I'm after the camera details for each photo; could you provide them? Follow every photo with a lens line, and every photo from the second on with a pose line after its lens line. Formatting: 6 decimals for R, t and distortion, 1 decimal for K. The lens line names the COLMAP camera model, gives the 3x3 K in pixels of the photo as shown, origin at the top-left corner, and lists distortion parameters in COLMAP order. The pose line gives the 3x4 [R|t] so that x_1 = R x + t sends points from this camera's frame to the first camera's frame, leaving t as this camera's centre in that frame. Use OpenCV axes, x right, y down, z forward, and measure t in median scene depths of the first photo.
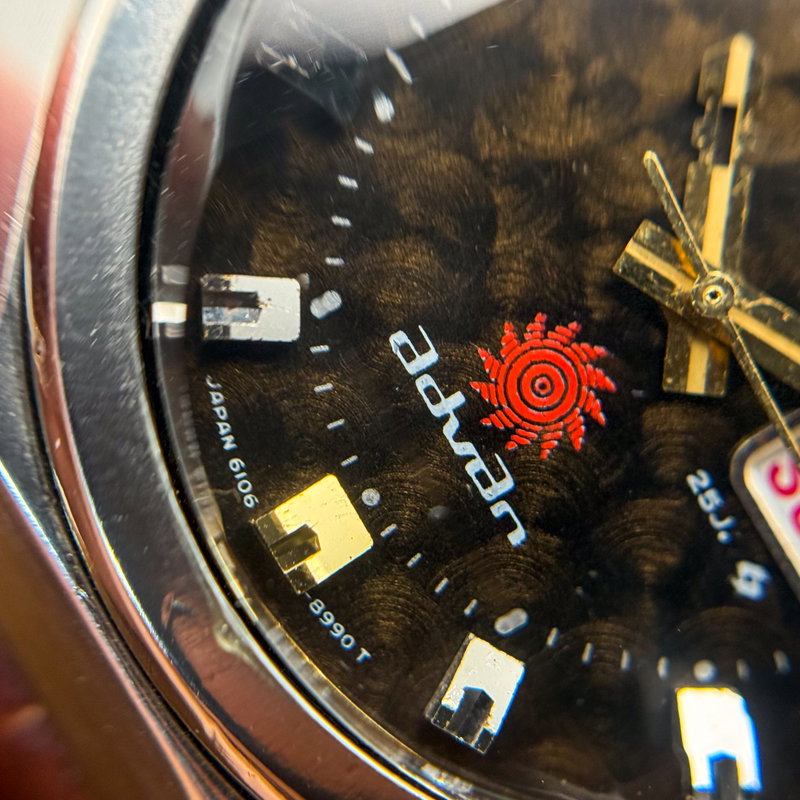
lens RADIAL K [[1923.5, 0, 419.0], [0, 1923.5, 430.9], [0, 0, 1]] dist [0.559294, 0.938267]
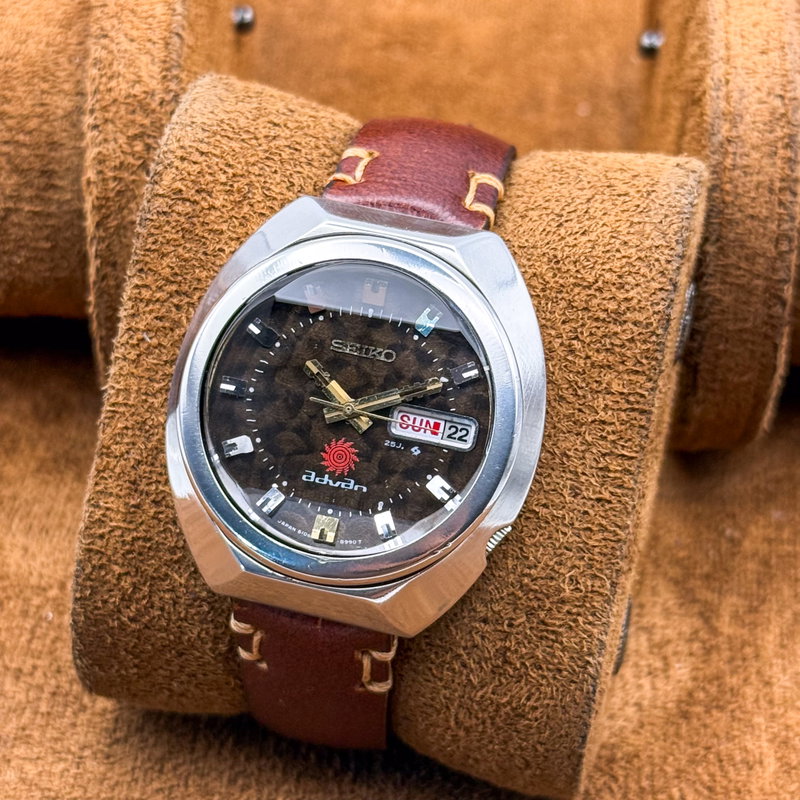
lens RADIAL K [[1631.2, 0, 400.0], [0, 1631.2, 400.0], [0, 0, 1]] dist [-0.030894, -0.087315]
pose [[0.659162, -0.746058, -0.094351, 0.521284], [0.725441, 0.663907, -0.181557, 0.561028], [0.198093, 0.051230, 0.978844, -2.064728]]
